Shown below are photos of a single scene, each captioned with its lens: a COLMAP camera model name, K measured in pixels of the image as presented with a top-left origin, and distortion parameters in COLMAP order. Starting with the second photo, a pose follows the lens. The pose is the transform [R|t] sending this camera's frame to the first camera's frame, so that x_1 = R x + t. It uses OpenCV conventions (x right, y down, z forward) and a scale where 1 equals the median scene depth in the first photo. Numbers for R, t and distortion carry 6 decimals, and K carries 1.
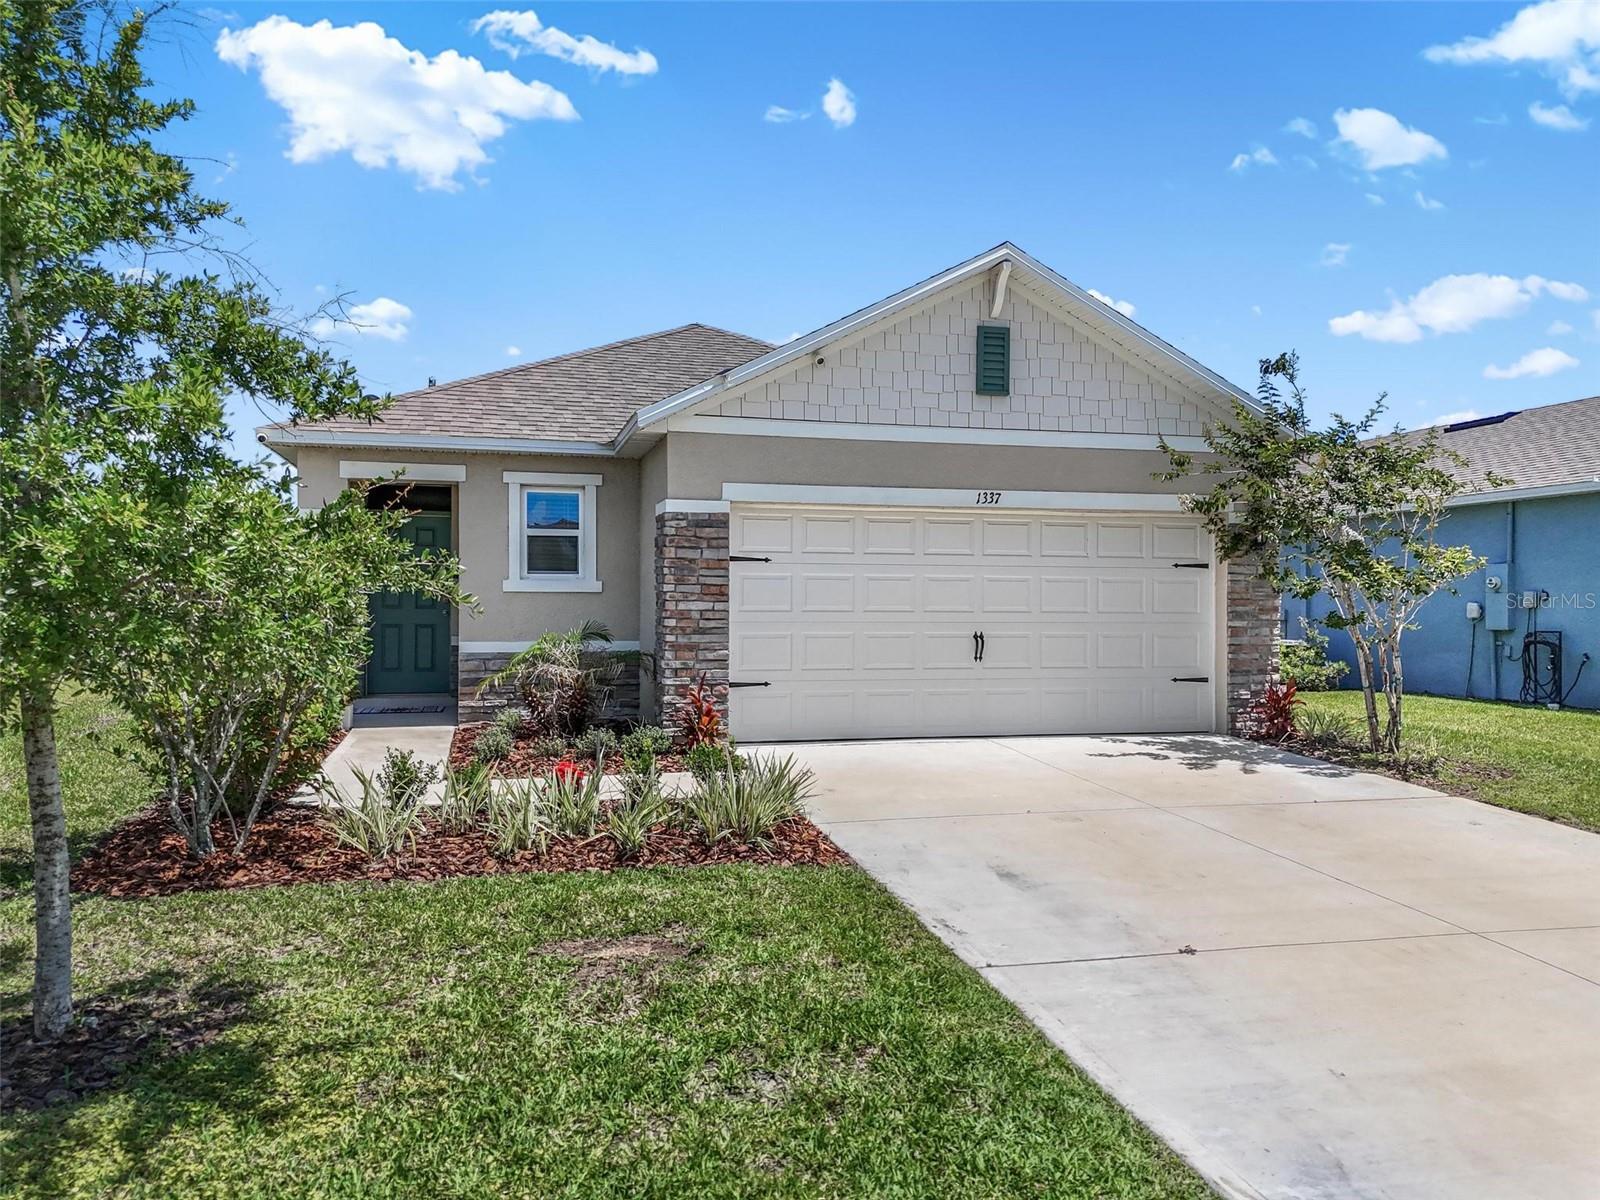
lens RADIAL K [[1168.7, 0, 800.0], [0, 1168.7, 600.0], [0, 0, 1]] dist [0.086140, -0.074911]
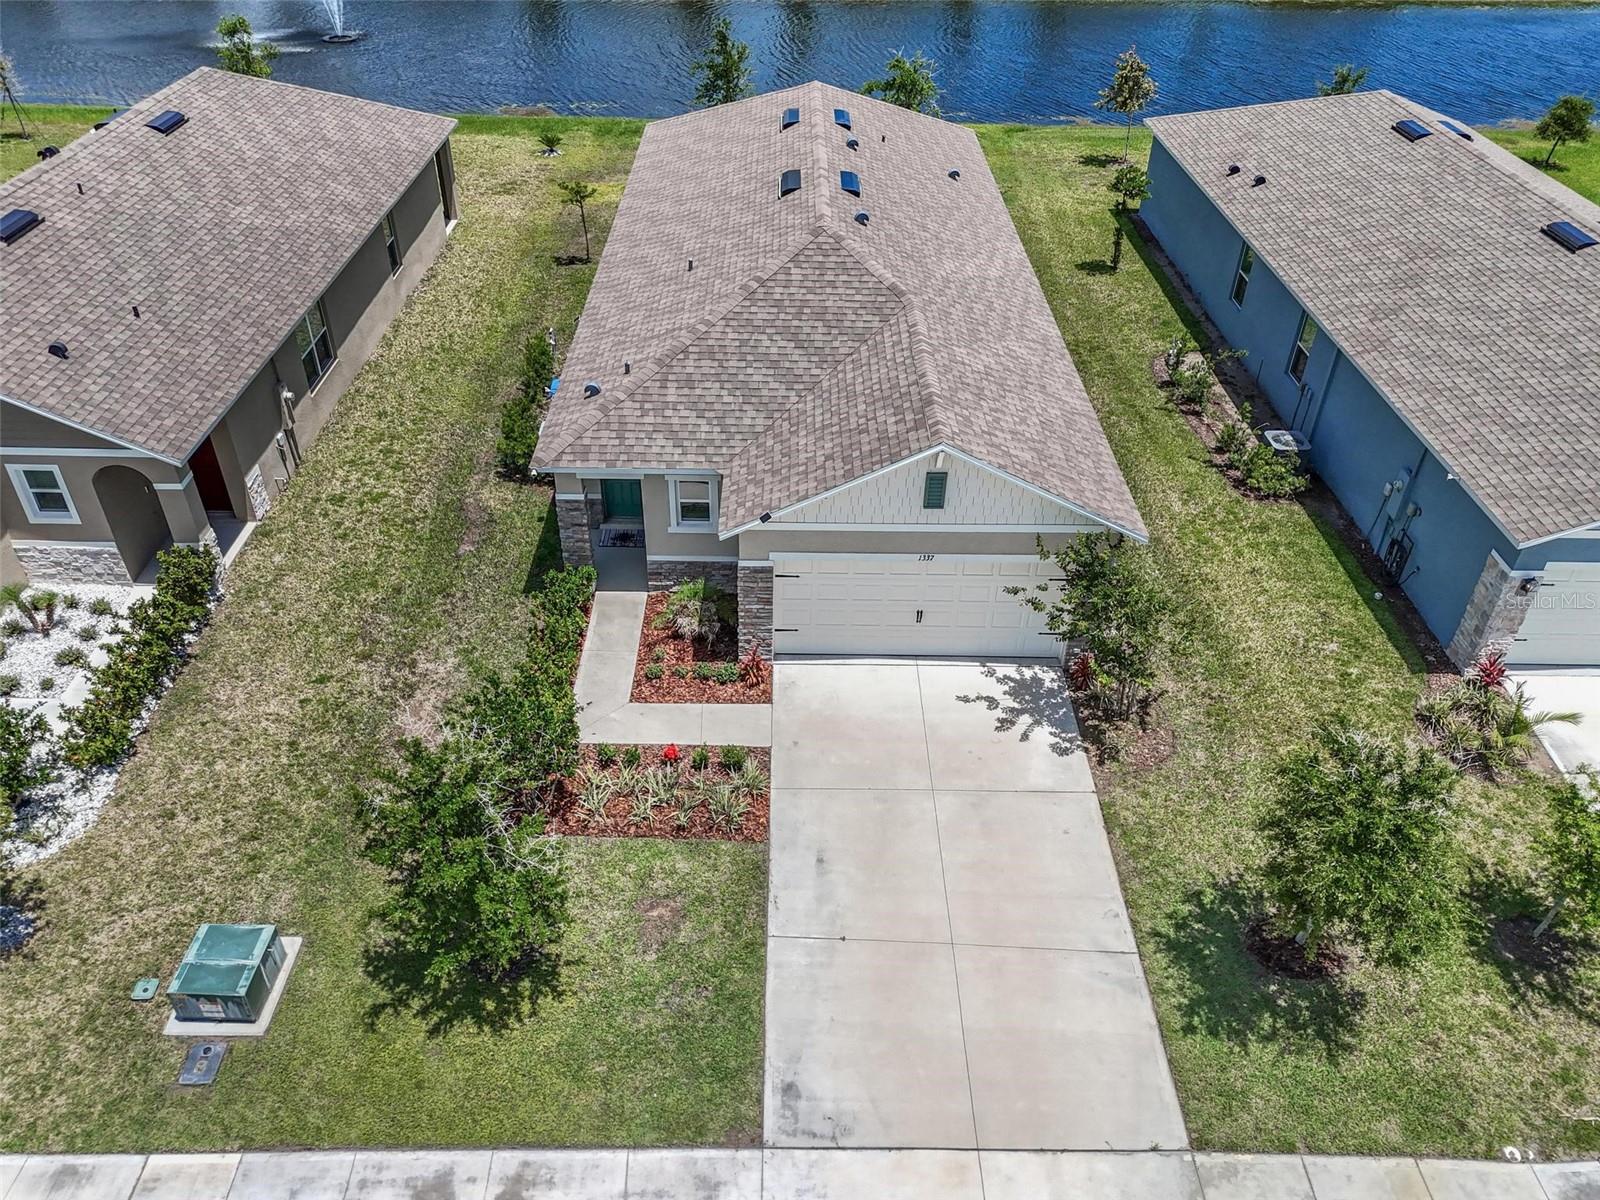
lens RADIAL K [[1168.7, 0, 800.0], [0, 1168.7, 600.0], [0, 0, 1]] dist [0.086140, -0.074911]
pose [[0.967581, 0.158770, -0.196414, 0.335695], [-0.009253, 0.799456, 0.600653, -1.090835], [0.252390, -0.579363, 0.775008, -0.421352]]
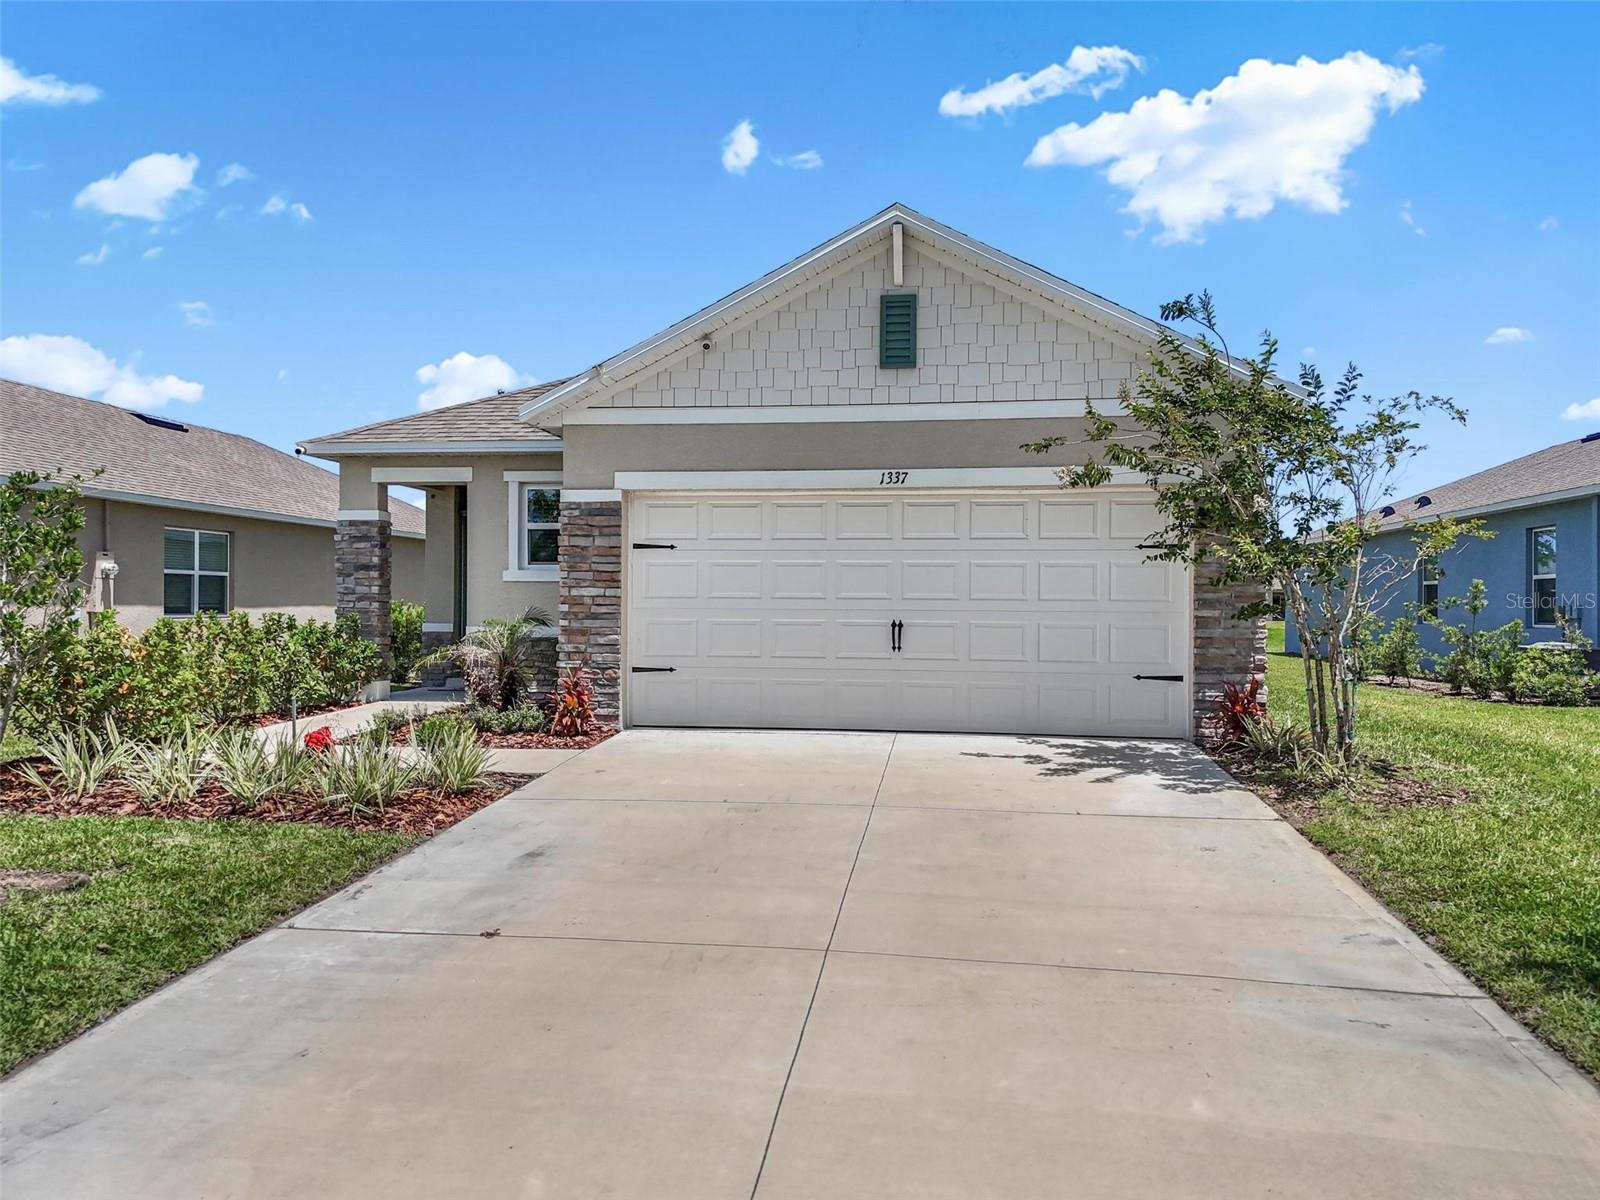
lens RADIAL K [[1168.7, 0, 800.0], [0, 1168.7, 600.0], [0, 0, 1]] dist [0.086140, -0.074911]
pose [[0.924142, 0.000293, -0.382048, 0.461941], [-0.001210, 0.999997, -0.002159, 0.013707], [0.382047, 0.002458, 0.924140, 0.105380]]
